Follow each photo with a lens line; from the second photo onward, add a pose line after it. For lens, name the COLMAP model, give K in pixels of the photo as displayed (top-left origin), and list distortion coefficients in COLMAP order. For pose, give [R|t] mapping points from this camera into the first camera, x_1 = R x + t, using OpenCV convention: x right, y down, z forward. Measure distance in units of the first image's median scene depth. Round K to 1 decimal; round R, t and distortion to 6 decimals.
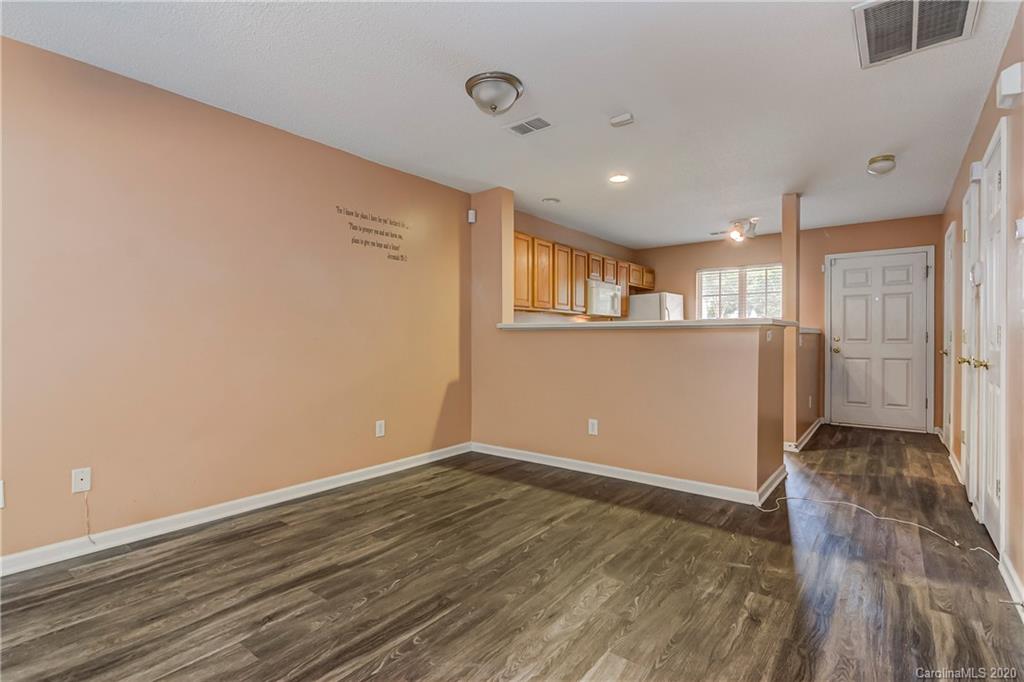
lens RADIAL K [[491.8, 0, 510.3], [0, 491.8, 340.8], [0, 0, 1]] dist [0.019180, -0.016004]
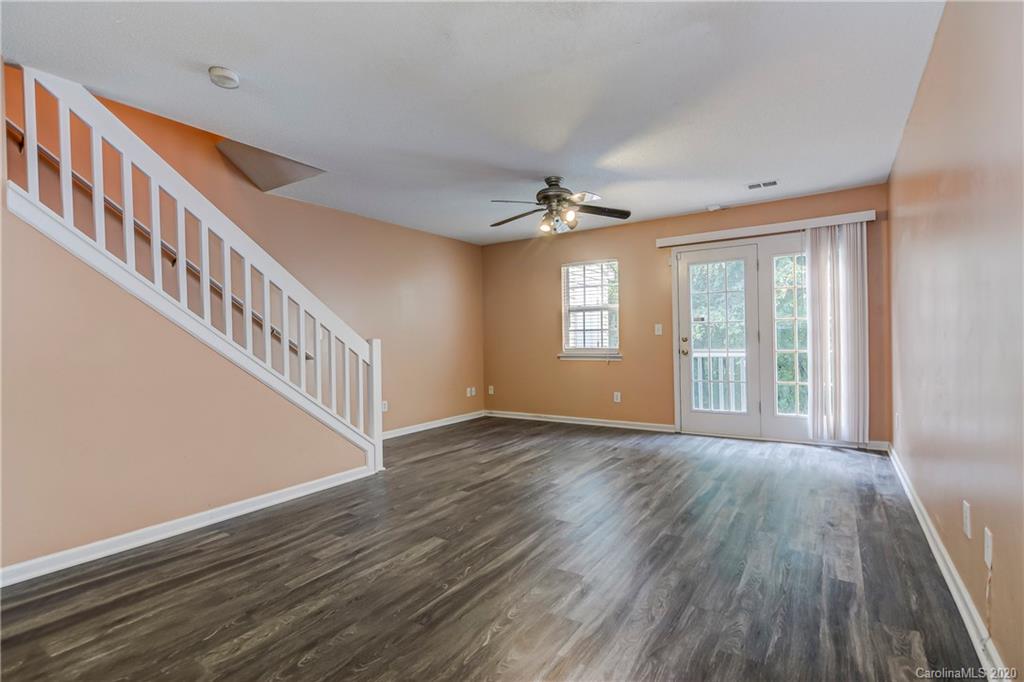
lens RADIAL K [[491.8, 0, 510.3], [0, 491.8, 340.8], [0, 0, 1]] dist [0.019180, -0.016004]
pose [[-0.996881, 0.018748, -0.076664, -0.143485], [0.018419, 0.999818, 0.004995, -0.005528], [0.076744, 0.003567, -0.997044, 1.197516]]
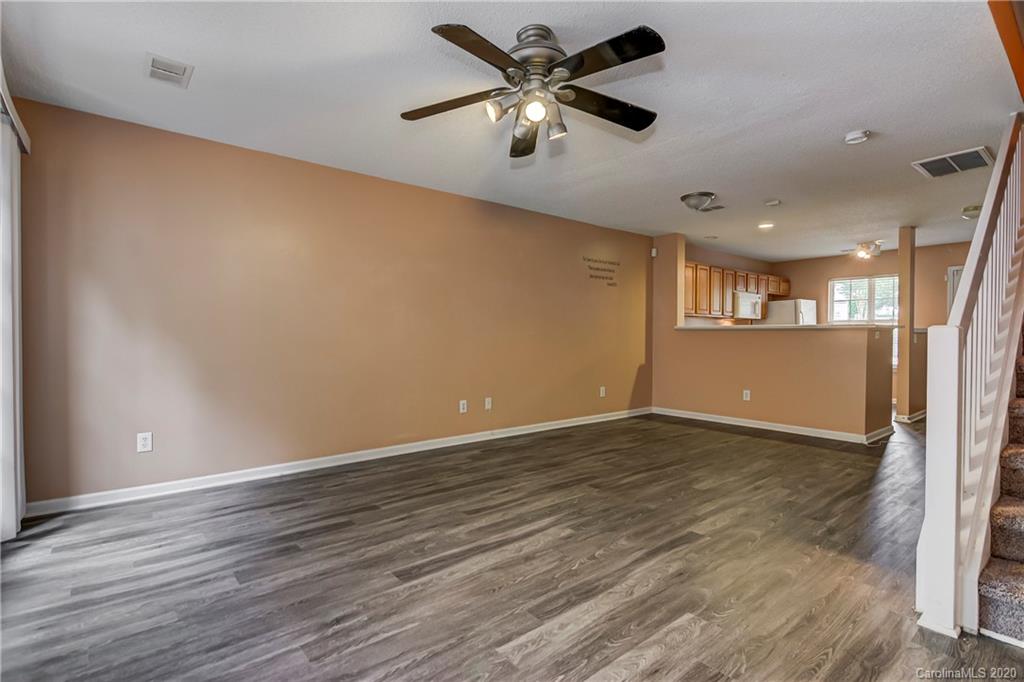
lens RADIAL K [[491.8, 0, 510.3], [0, 491.8, 340.8], [0, 0, 1]] dist [0.019180, -0.016004]
pose [[0.975447, 0.005946, -0.220154, -0.243202], [-0.004612, 0.999968, 0.006574, 0.002865], [0.220186, -0.005397, 0.975443, -0.744498]]
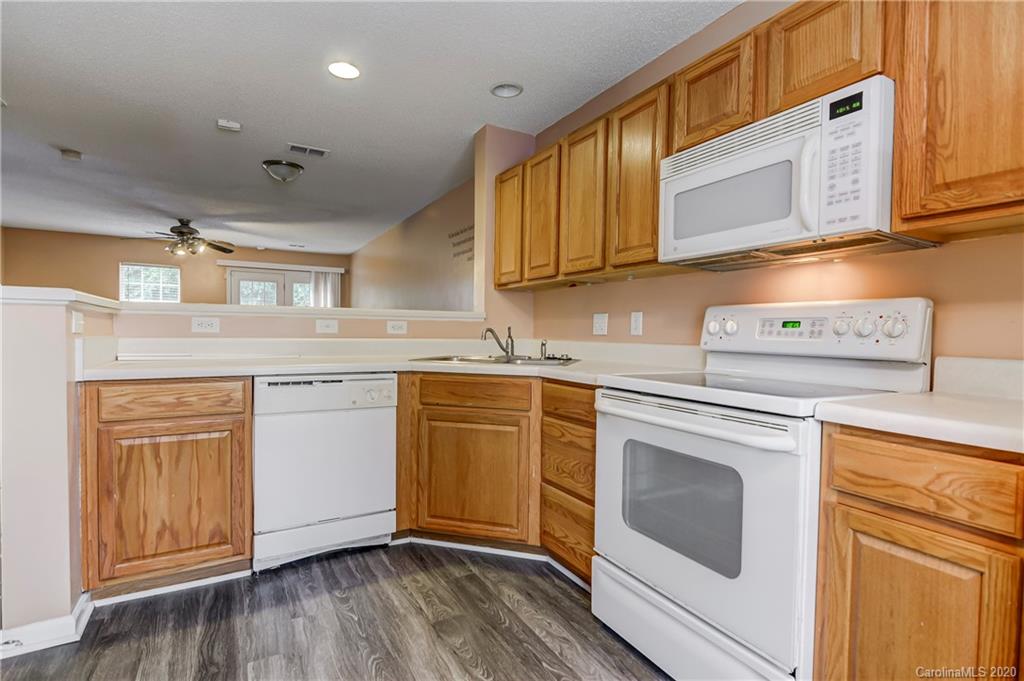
lens RADIAL K [[491.8, 0, 510.3], [0, 491.8, 340.3], [0, 0, 1]] dist [0.019180, -0.016004]
pose [[-0.392208, 0.013220, -0.919782, 0.913411], [-0.014851, 0.999675, 0.020701, -0.011171], [0.919757, 0.021778, -0.391884, 1.851801]]
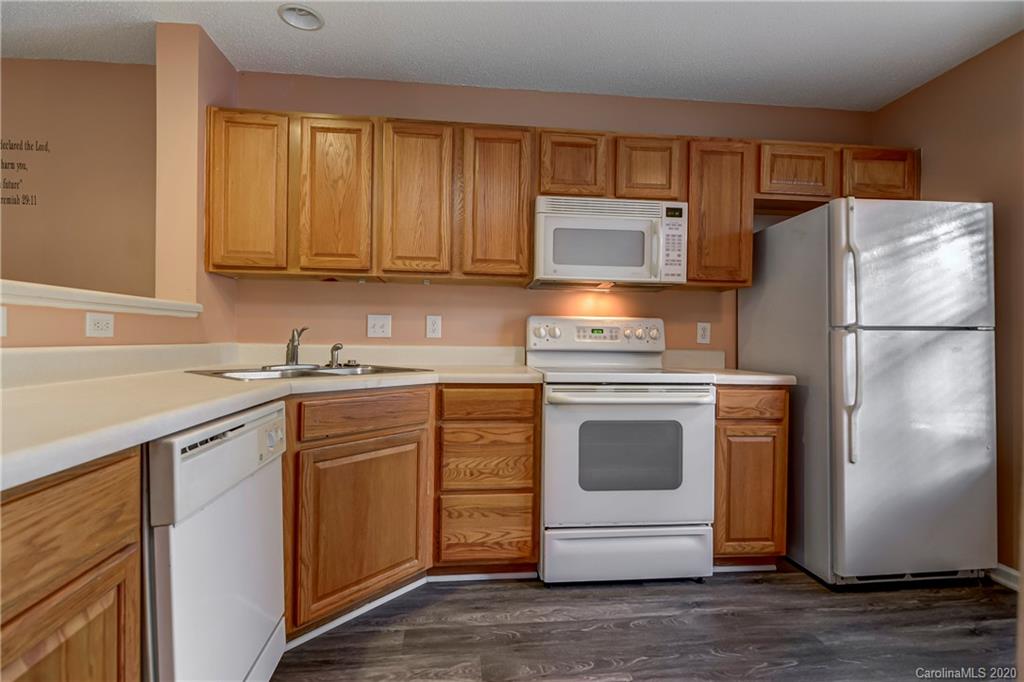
lens RADIAL K [[491.8, 0, 510.3], [0, 491.8, 340.8], [0, 0, 1]] dist [0.019180, -0.016004]
pose [[0.689937, 0.013895, -0.723736, 0.794623], [-0.016775, 0.999854, 0.003204, -0.005934], [0.723675, 0.009931, 0.690070, 1.252610]]
